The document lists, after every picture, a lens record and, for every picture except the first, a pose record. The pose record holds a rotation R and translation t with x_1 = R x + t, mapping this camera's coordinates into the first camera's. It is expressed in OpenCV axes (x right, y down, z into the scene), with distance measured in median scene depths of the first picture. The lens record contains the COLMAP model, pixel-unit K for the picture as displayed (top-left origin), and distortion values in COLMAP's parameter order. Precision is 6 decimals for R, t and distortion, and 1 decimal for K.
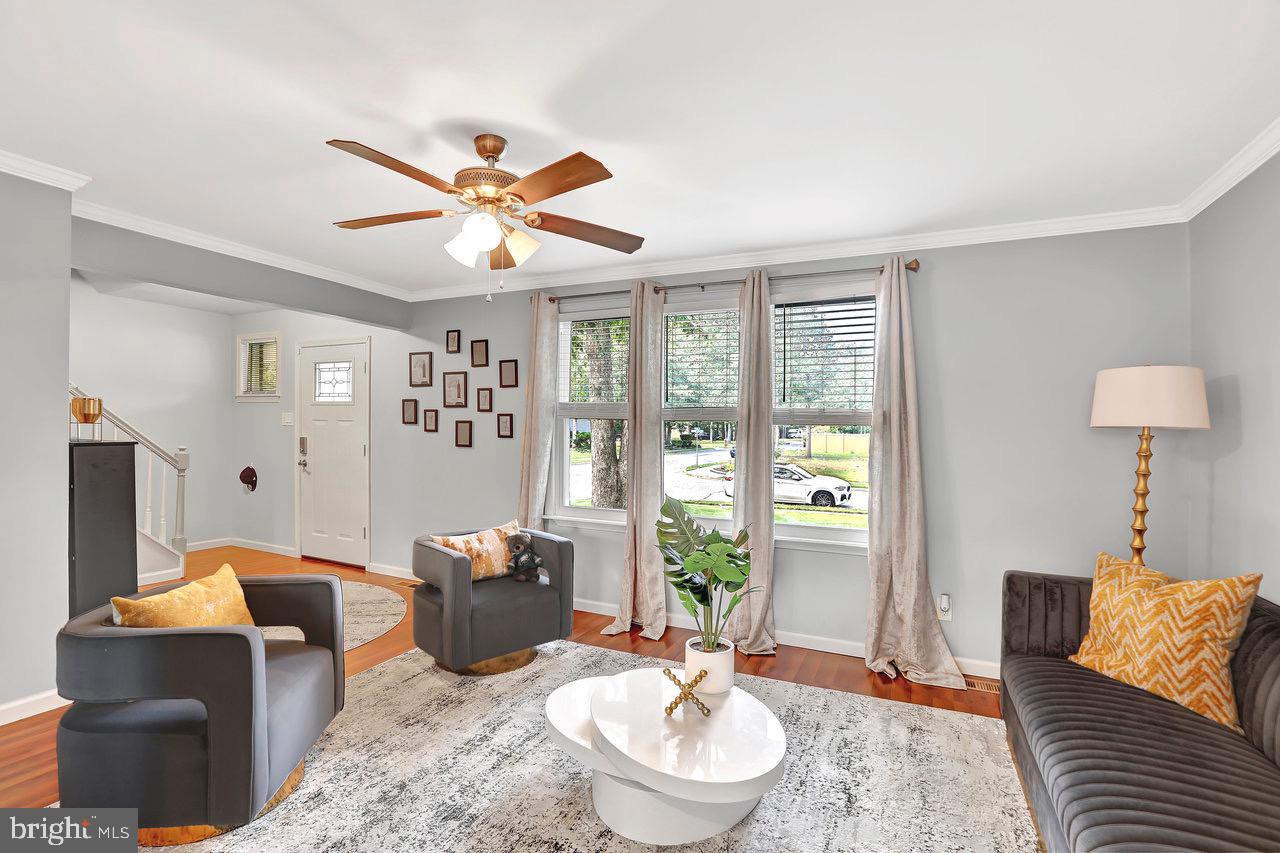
lens RADIAL K [[602.9, 0, 637.5], [0, 602.9, 432.4], [0, 0, 1]] dist [-0.016554, 0.004034]
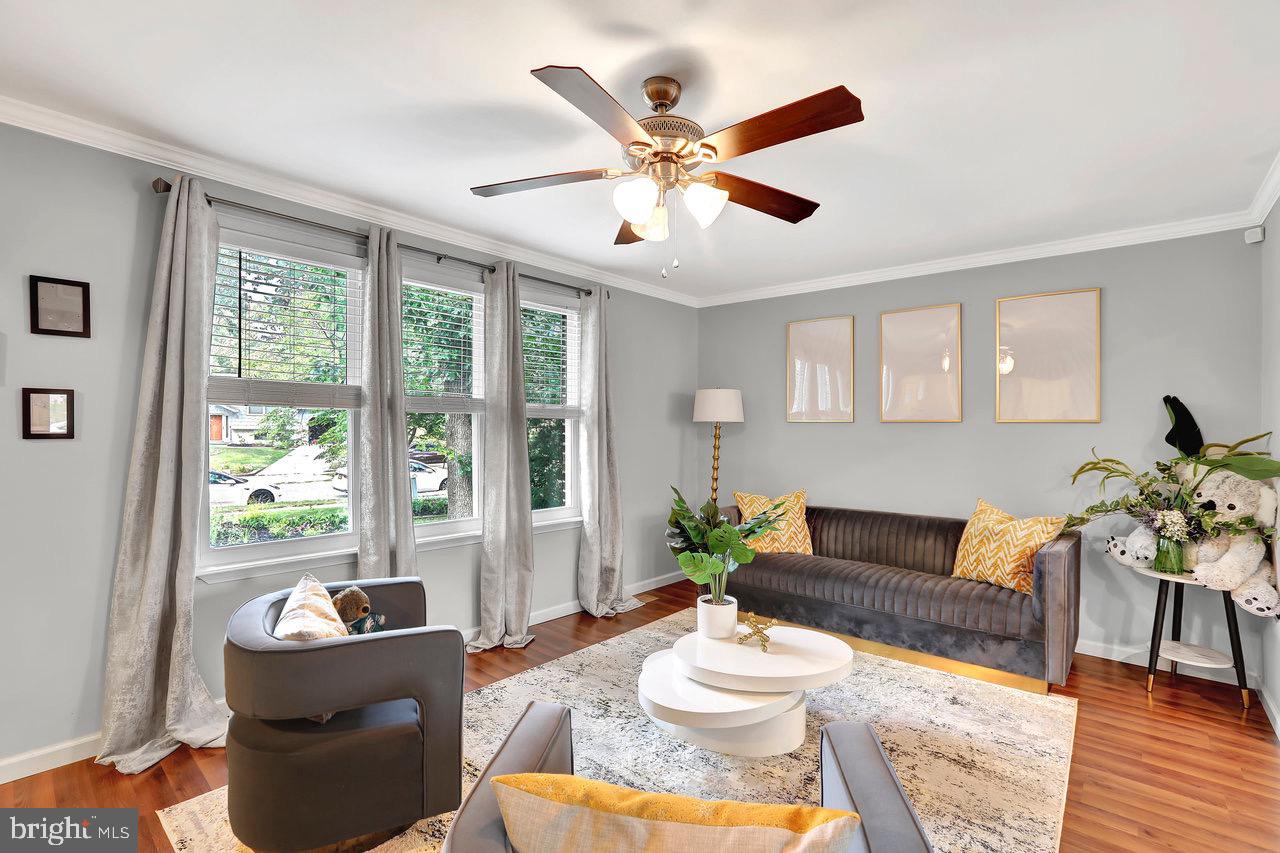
lens RADIAL K [[609.1, 0, 647.7], [0, 609.1, 432.2], [0, 0, 1]] dist [0.000026, 0.001268]
pose [[0.266926, -0.015686, 0.963589, -0.782081], [0.000960, 0.999871, 0.016011, -0.004648], [-0.963717, -0.003349, 0.266907, 0.561021]]
